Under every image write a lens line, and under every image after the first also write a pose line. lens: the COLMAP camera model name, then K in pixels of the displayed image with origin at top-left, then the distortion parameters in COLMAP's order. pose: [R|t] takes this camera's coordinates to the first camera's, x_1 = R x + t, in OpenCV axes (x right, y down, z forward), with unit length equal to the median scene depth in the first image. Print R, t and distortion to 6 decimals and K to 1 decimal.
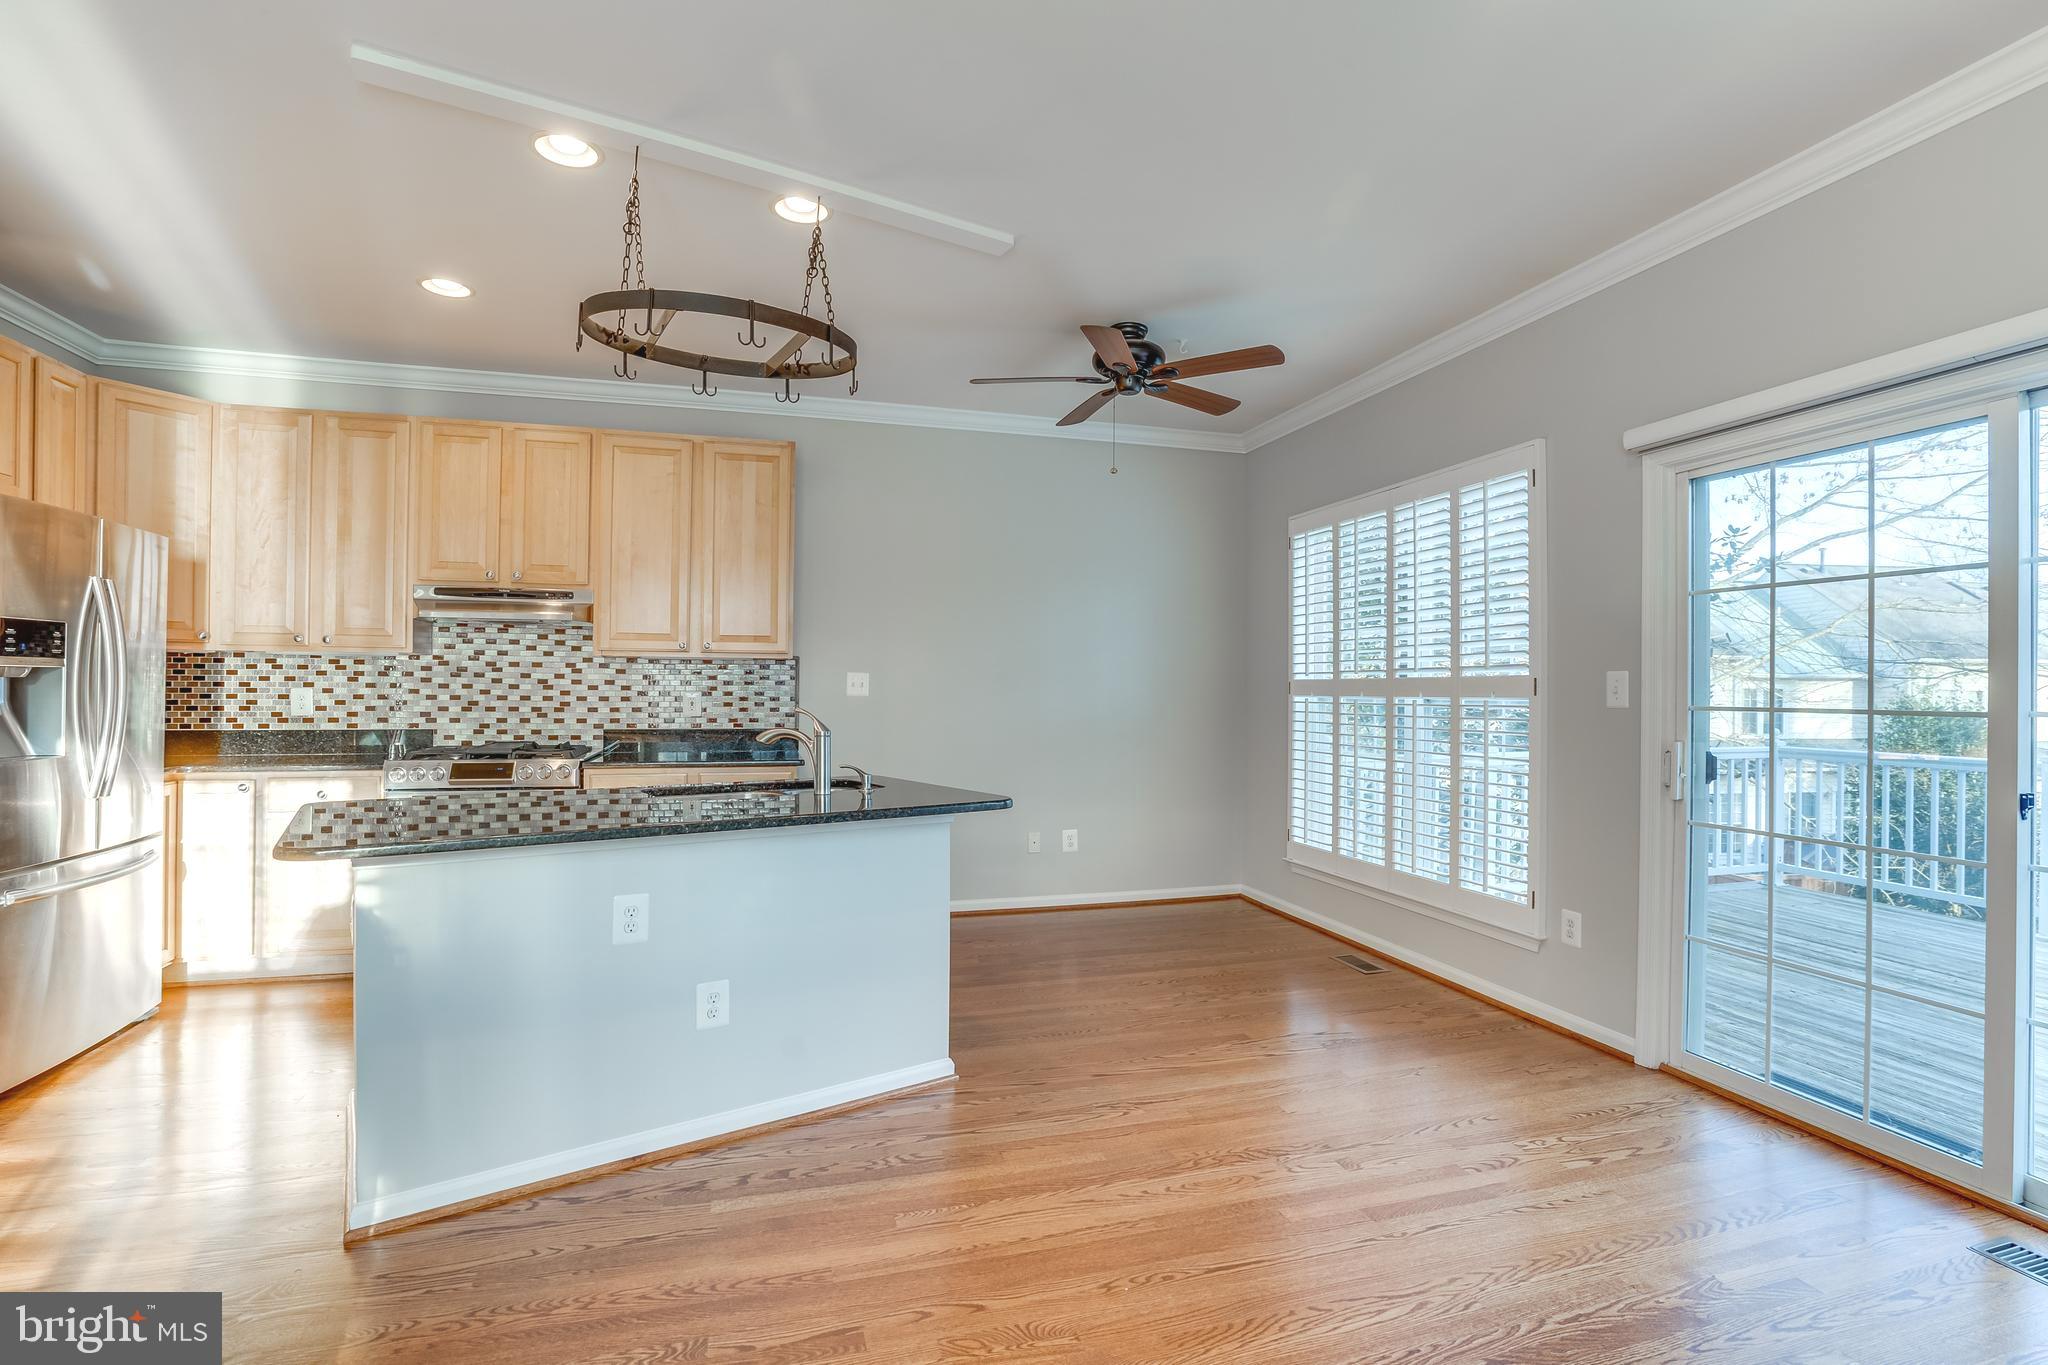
lens RADIAL K [[934.2, 0, 1003.8], [0, 934.2, 686.2], [0, 0, 1]] dist [-0.036230, 0.007865]
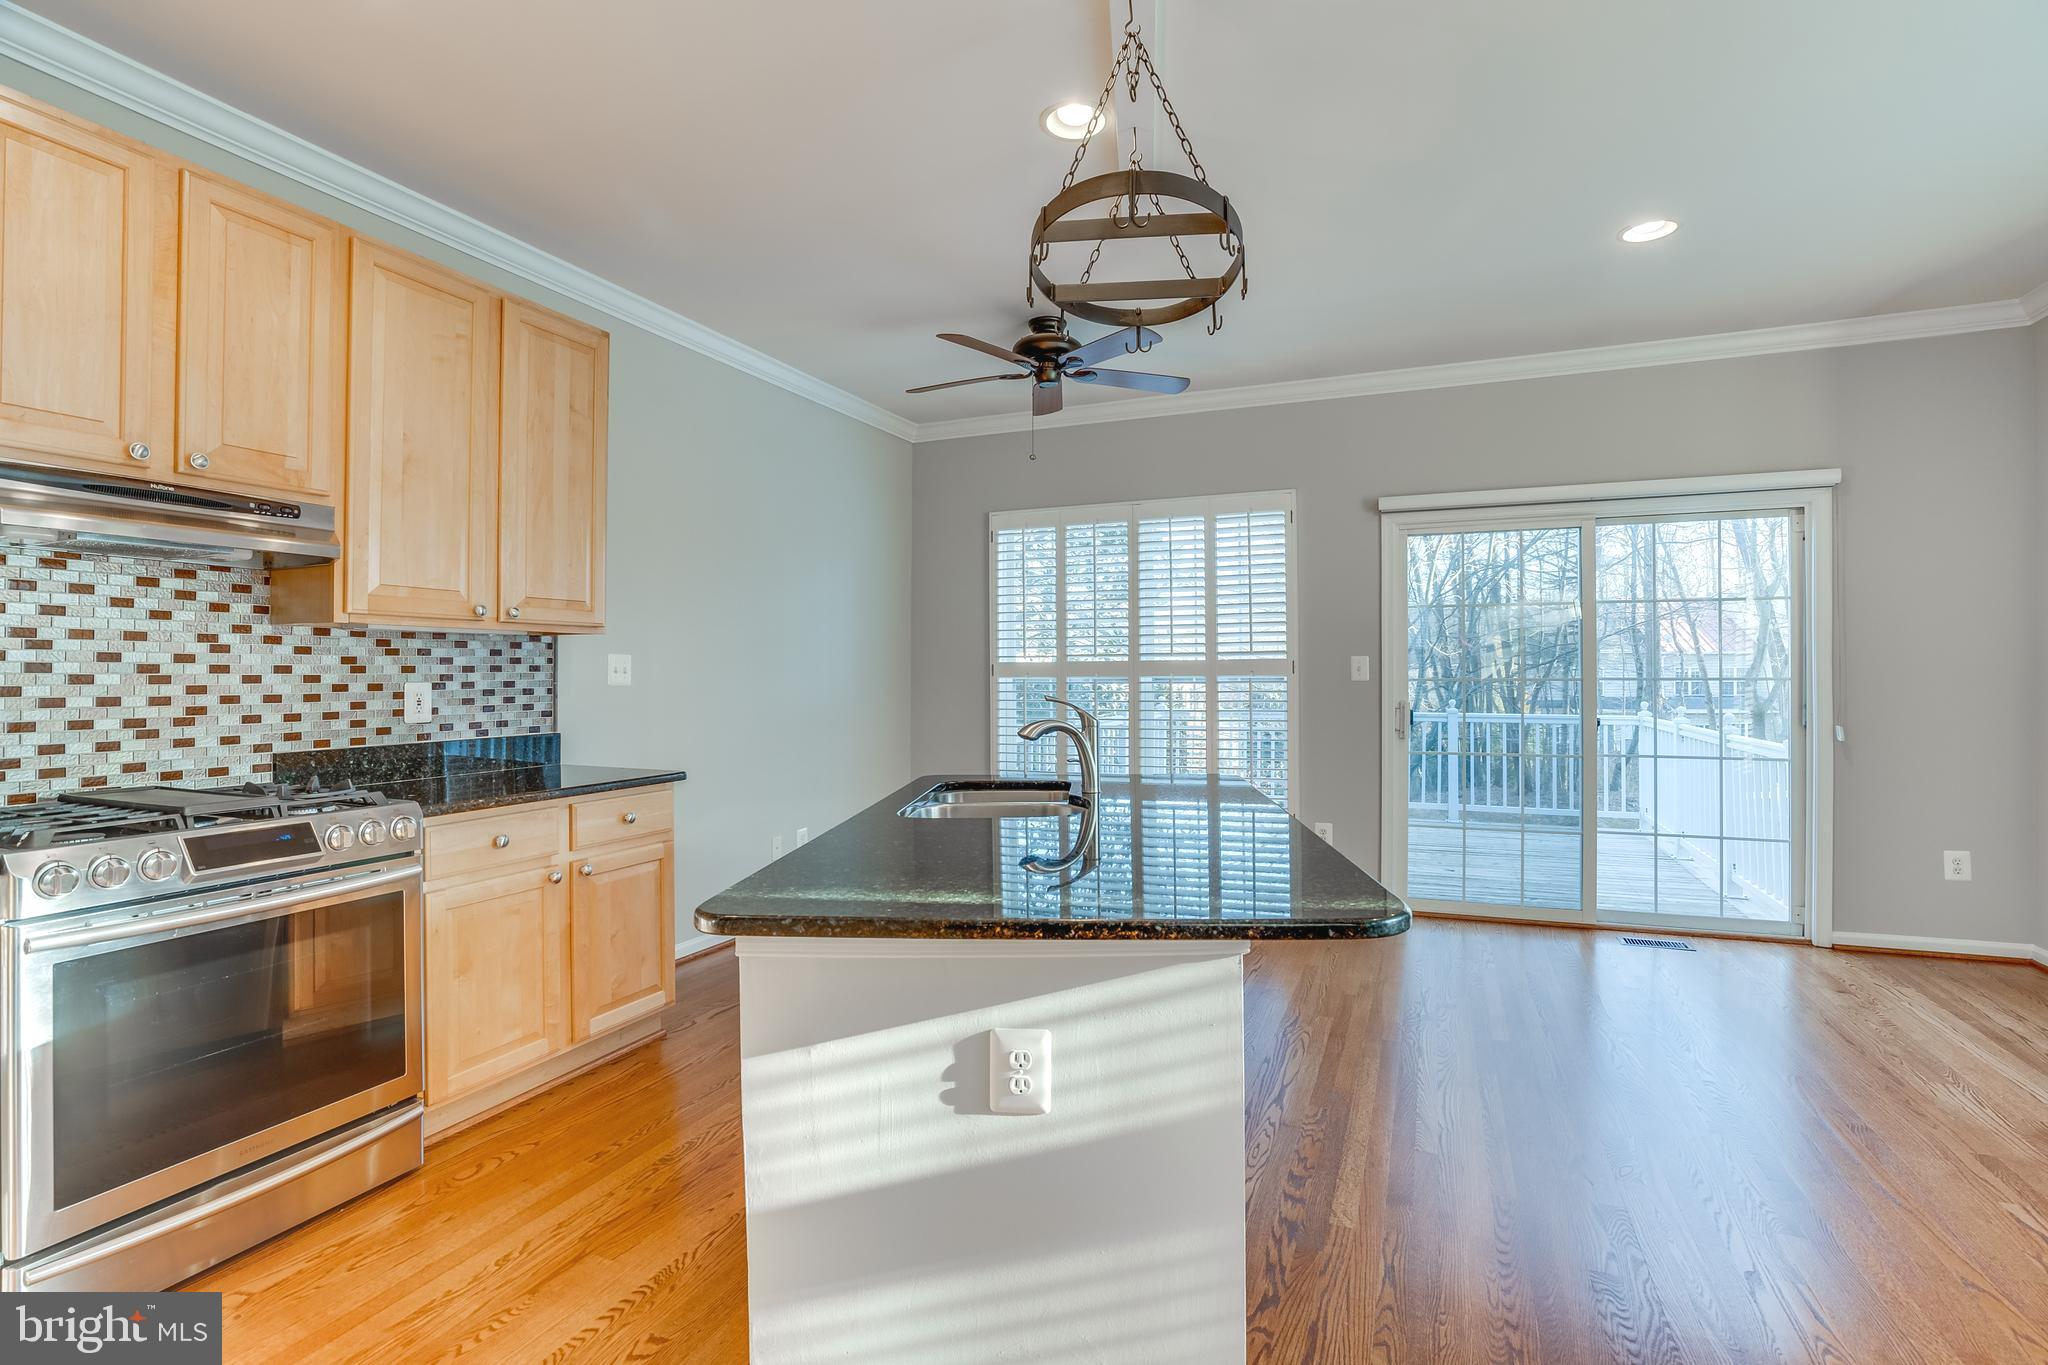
lens RADIAL K [[934.2, 0, 1030.1], [0, 934.2, 674.9], [0, 0, 1]] dist [-0.036230, 0.007865]
pose [[0.639419, -0.011996, 0.768765, -0.567197], [0.006693, 0.999927, 0.010037, -0.003356], [-0.768829, -0.001272, 0.639453, 0.297174]]
